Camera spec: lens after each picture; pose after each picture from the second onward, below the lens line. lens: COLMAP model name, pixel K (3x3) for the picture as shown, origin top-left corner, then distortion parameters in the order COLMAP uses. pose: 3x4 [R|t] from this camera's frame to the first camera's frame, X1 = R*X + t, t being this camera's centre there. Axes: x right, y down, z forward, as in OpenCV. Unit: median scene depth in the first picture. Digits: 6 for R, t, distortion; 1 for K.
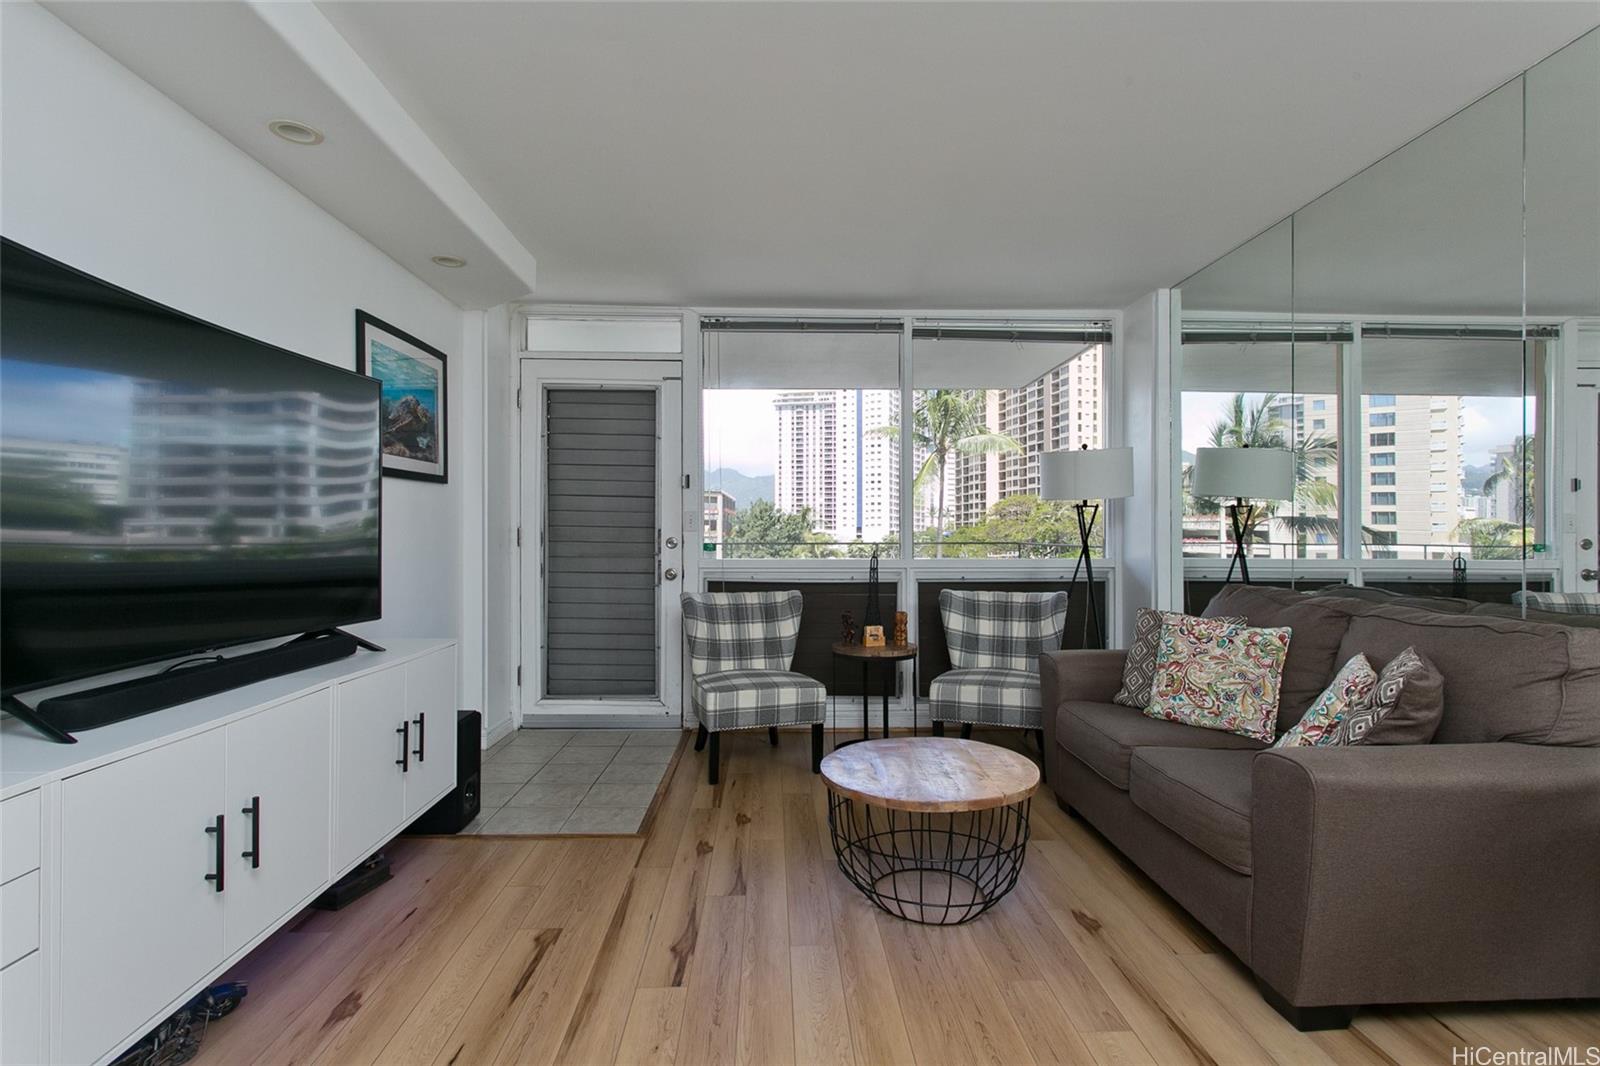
lens RADIAL K [[759.4, 0, 795.2], [0, 759.4, 532.9], [0, 0, 1]] dist [-0.002540, 0.000863]
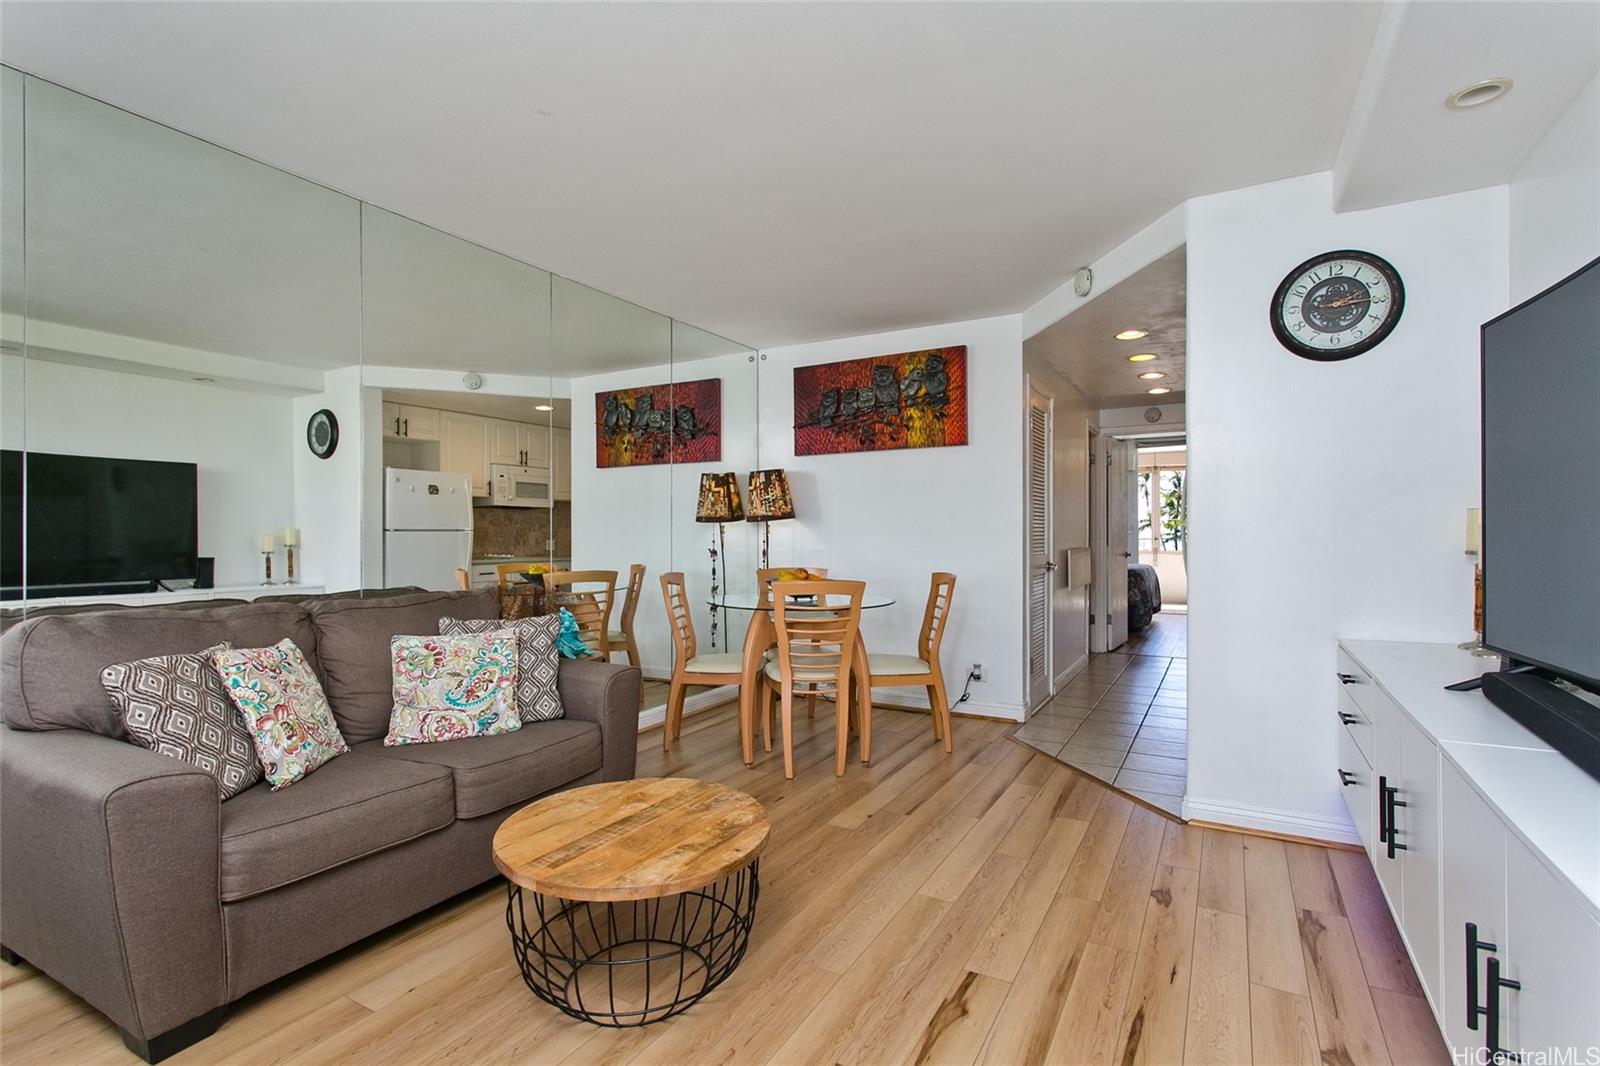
lens RADIAL K [[759.4, 0, 795.2], [0, 759.4, 532.9], [0, 0, 1]] dist [-0.002540, 0.000863]
pose [[-0.848937, 0.004536, 0.528475, -0.233722], [0.004261, 0.999989, -0.001738, -0.000211], [-0.528478, 0.000777, -0.848947, 0.939315]]
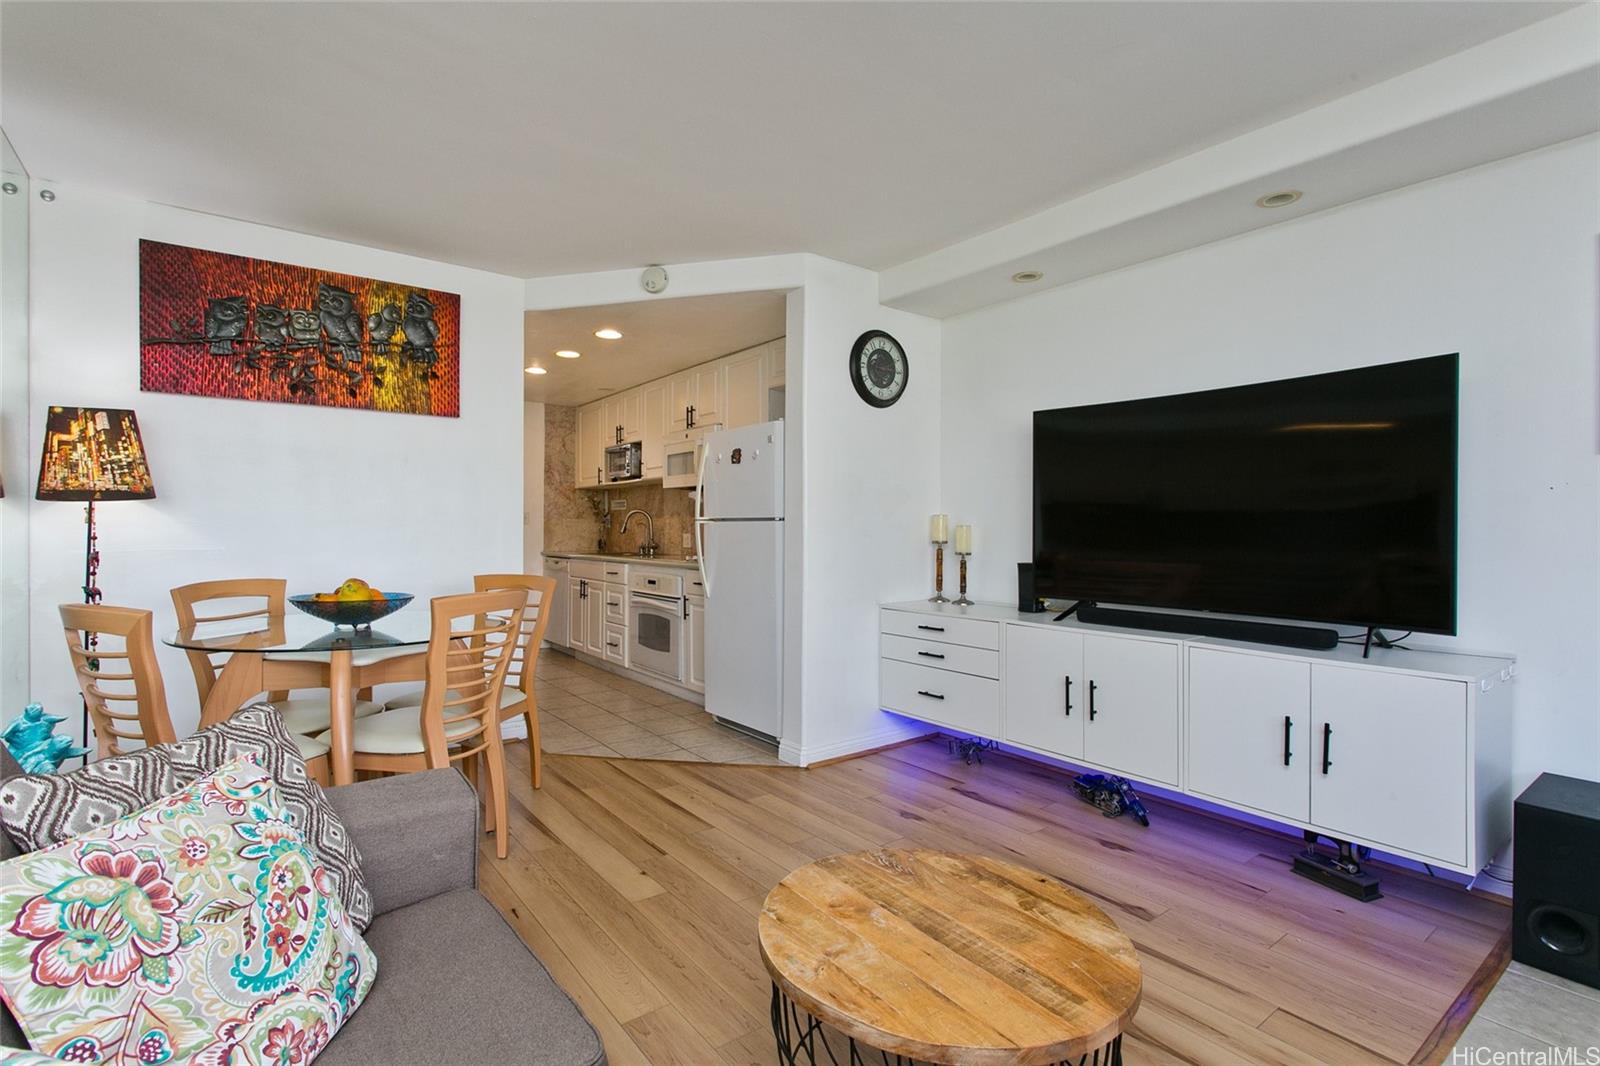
lens RADIAL K [[759.4, 0, 795.2], [0, 759.4, 532.9], [0, 0, 1]] dist [-0.002540, 0.000863]
pose [[-0.817005, -0.001086, -0.576629, 0.357118], [-0.006290, 0.999956, 0.007028, -0.001280], [0.576596, 0.009369, -0.816976, 0.832649]]
